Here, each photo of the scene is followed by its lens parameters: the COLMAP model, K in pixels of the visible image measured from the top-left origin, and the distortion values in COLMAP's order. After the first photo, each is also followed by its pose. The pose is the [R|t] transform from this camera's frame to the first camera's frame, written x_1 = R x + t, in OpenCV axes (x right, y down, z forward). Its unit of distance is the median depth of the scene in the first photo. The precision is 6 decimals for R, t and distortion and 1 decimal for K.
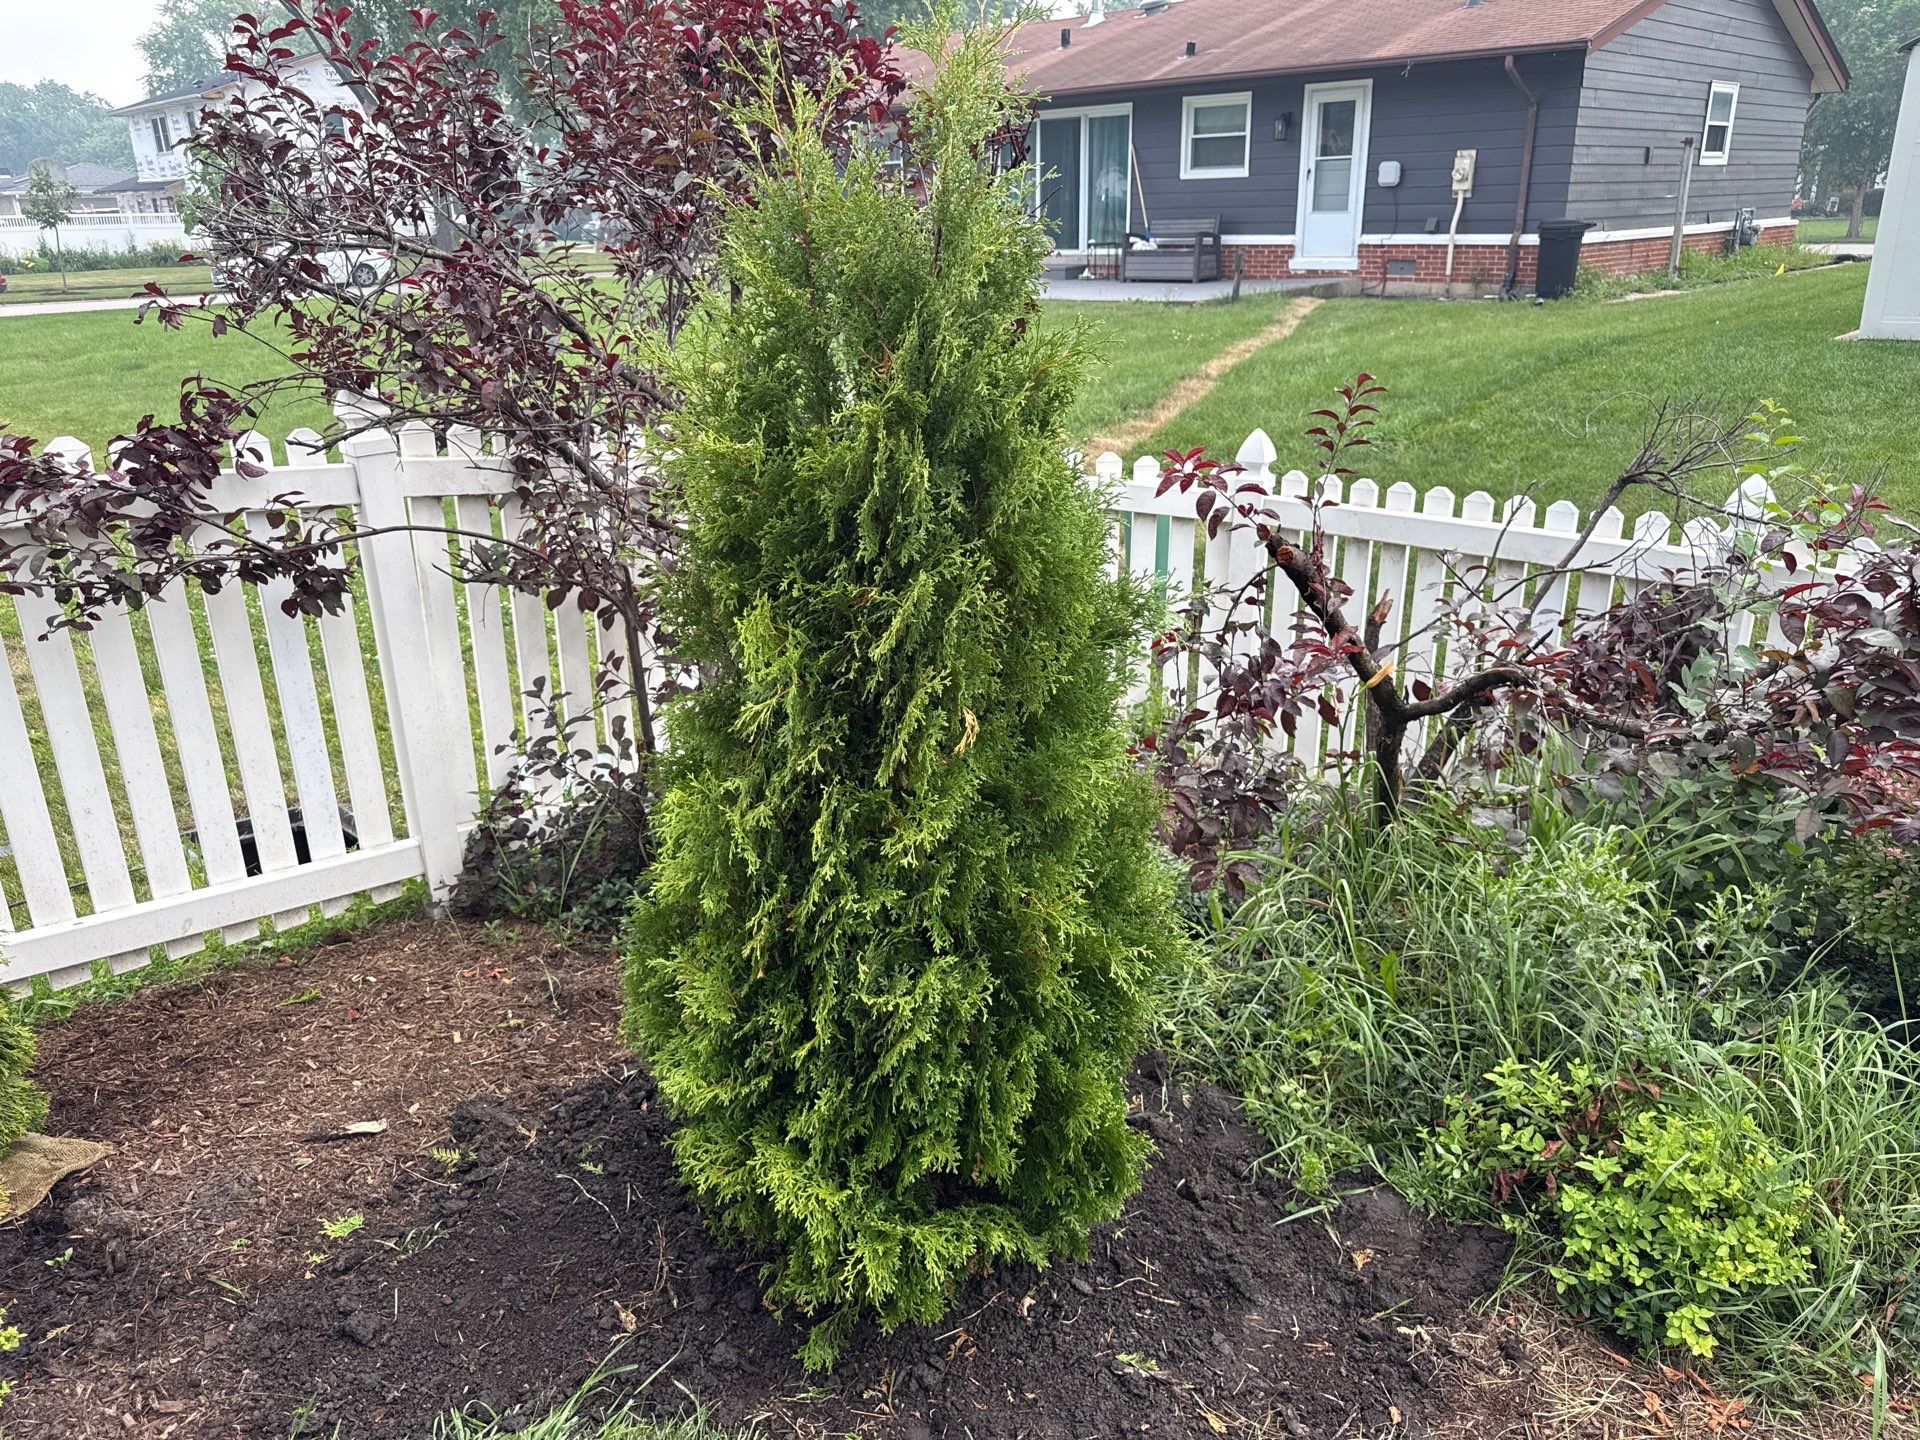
lens RADIAL K [[1346.2, 0, 954.9], [0, 1346.2, 699.4], [0, 0, 1]] dist [0.008818, 0.003616]
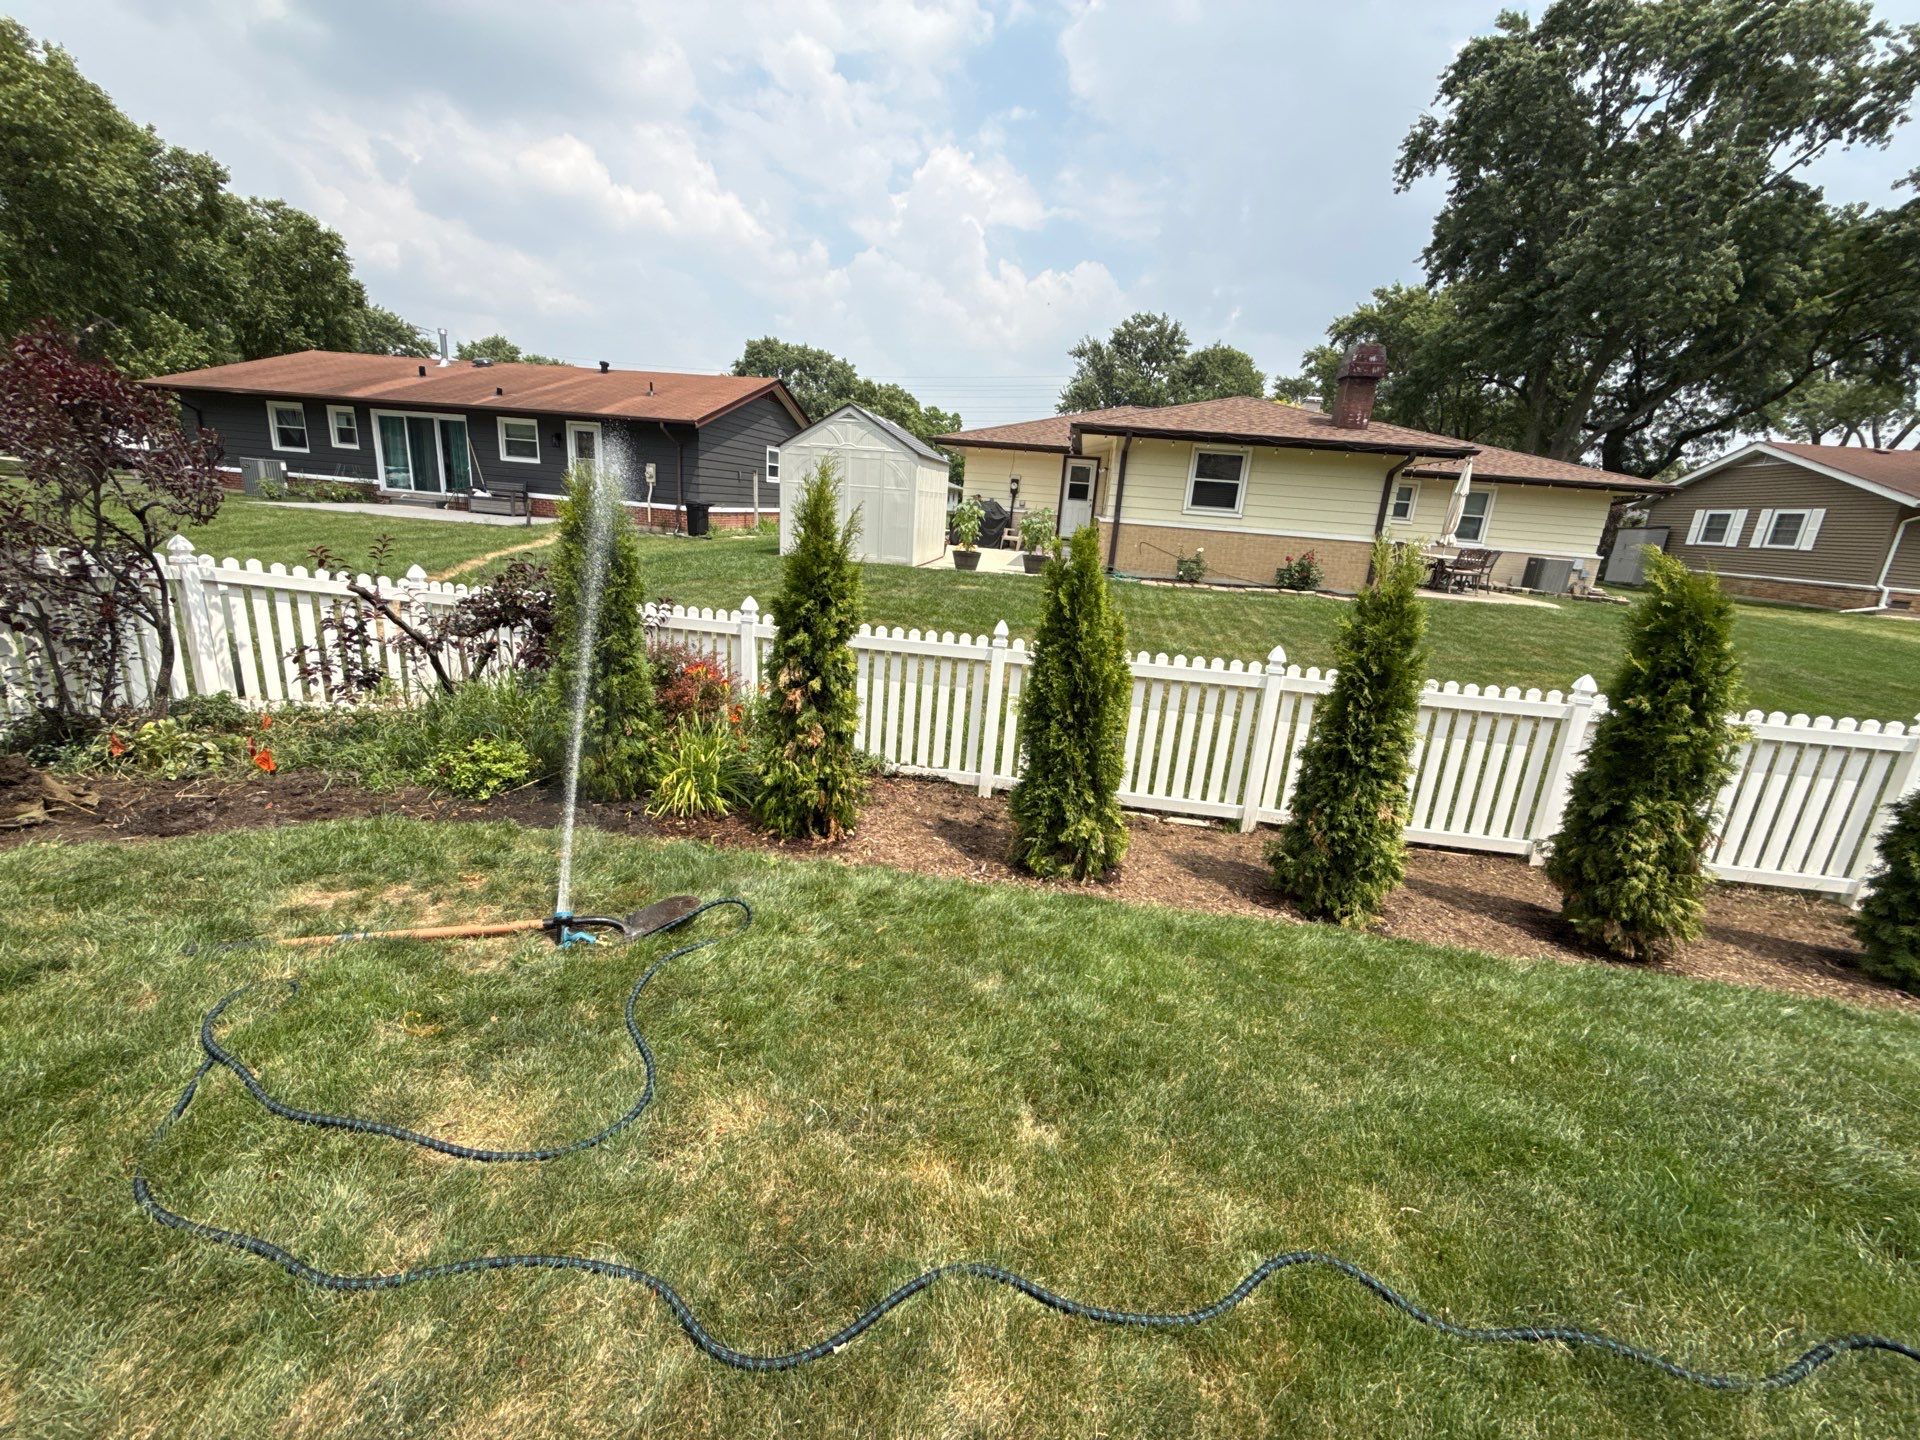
lens RADIAL K [[759.5, 0, 957.7], [0, 759.5, 709.2], [0, 0, 1]] dist [0.000783, 0.000104]
pose [[0.810623, -0.071377, 0.581201, 0.048180], [0.110388, 0.993374, -0.031966, 0.054426], [-0.575069, 0.090070, 0.813132, -0.174628]]
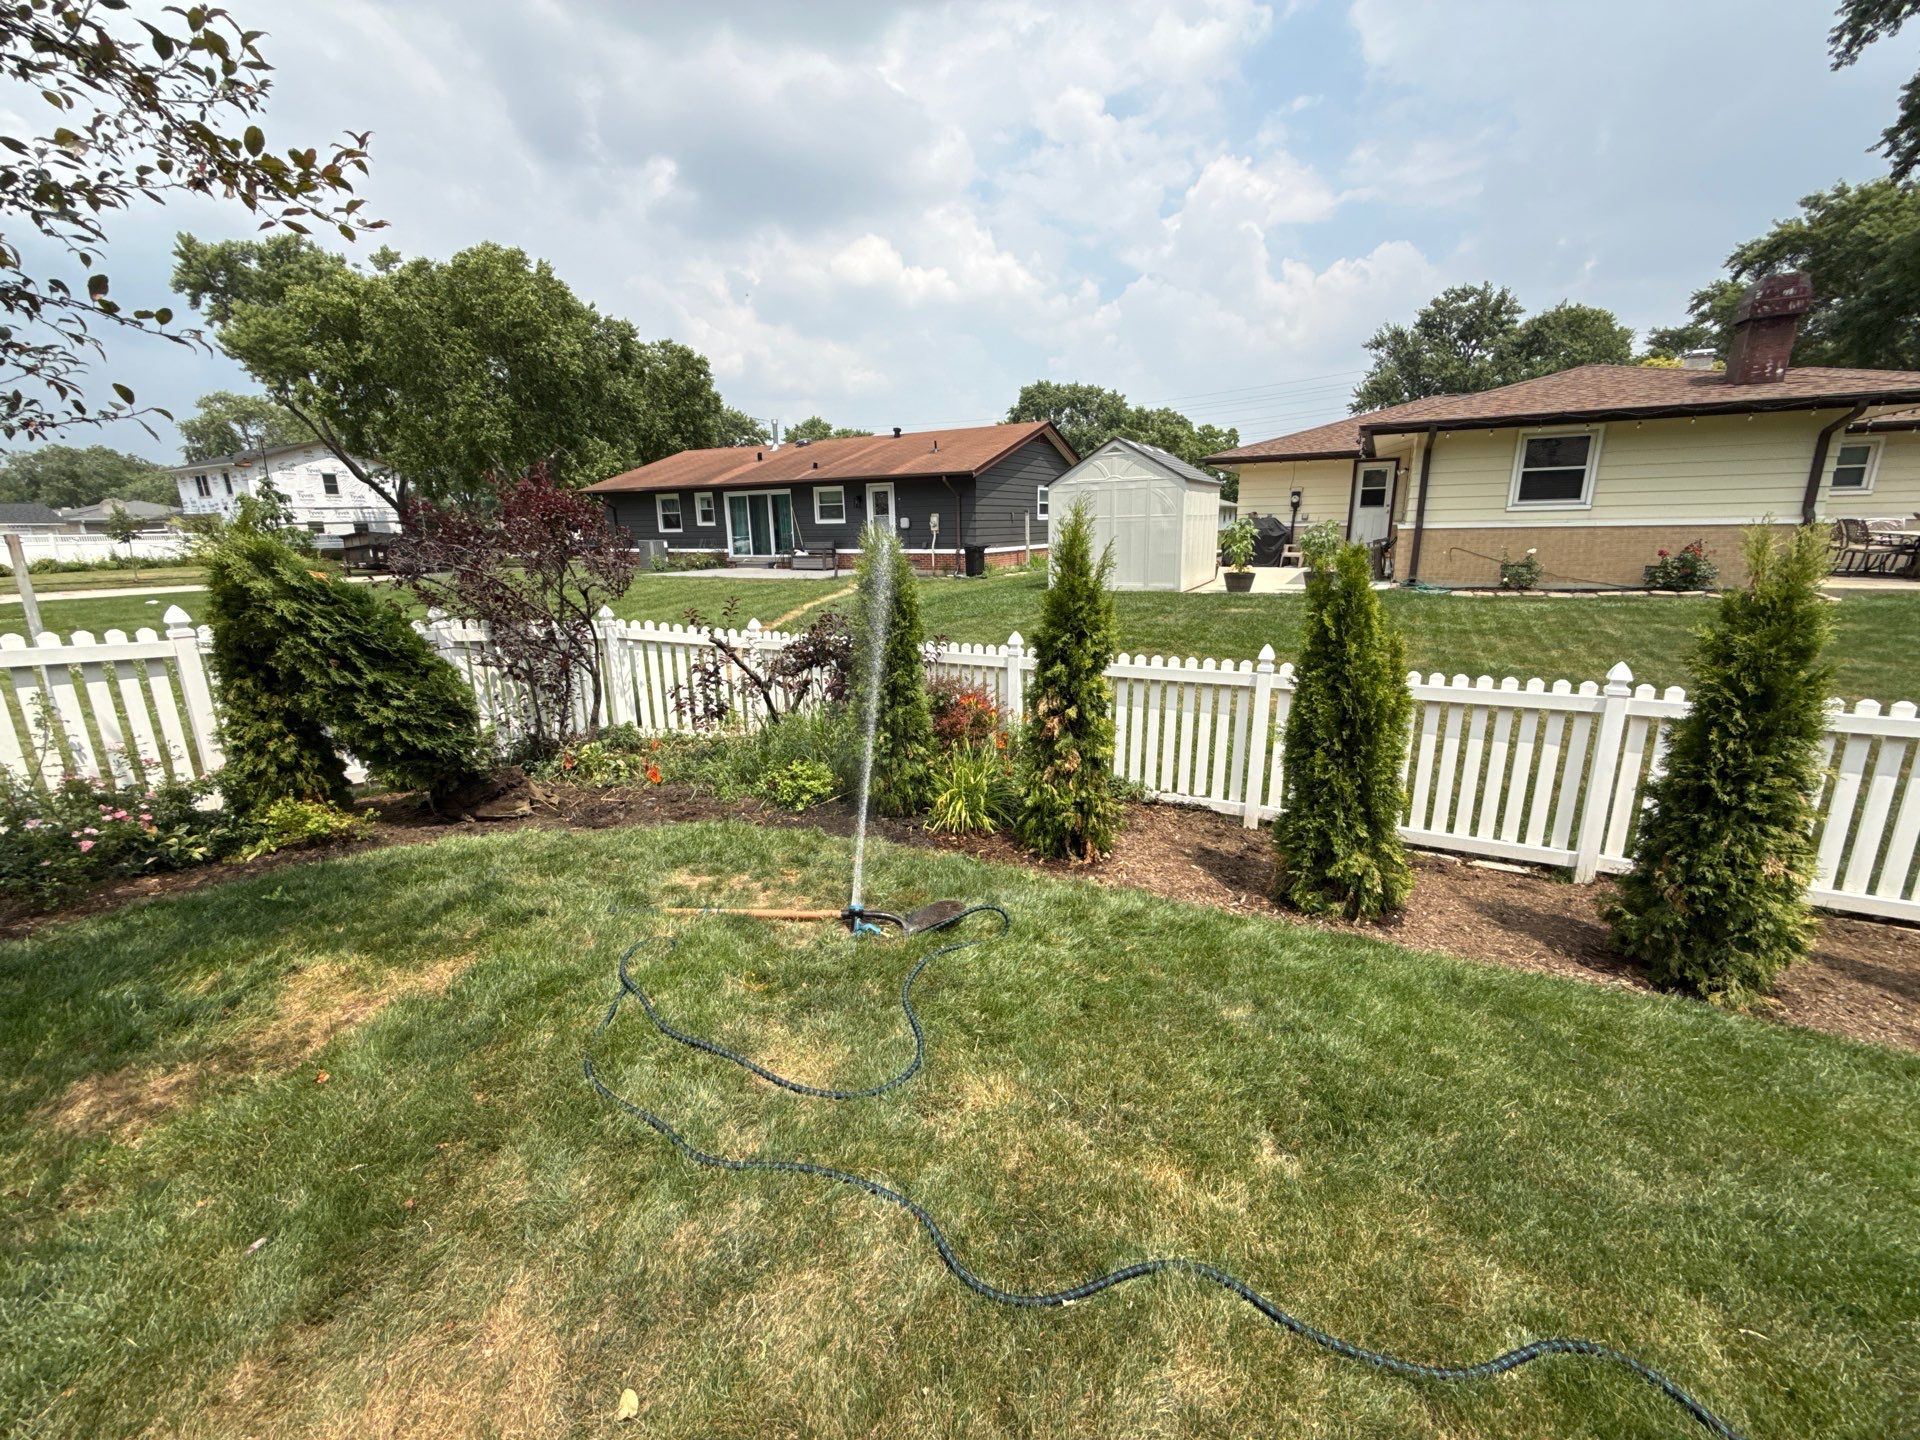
lens RADIAL K [[759.5, 0, 962.4], [0, 759.5, 713.5], [0, 0, 1]] dist [0.000783, 0.000104]
pose [[0.960585, -0.060065, 0.271420, 0.047531], [0.089924, 0.991022, -0.098939, 0.056272], [-0.263041, 0.119446, 0.957362, -0.188764]]
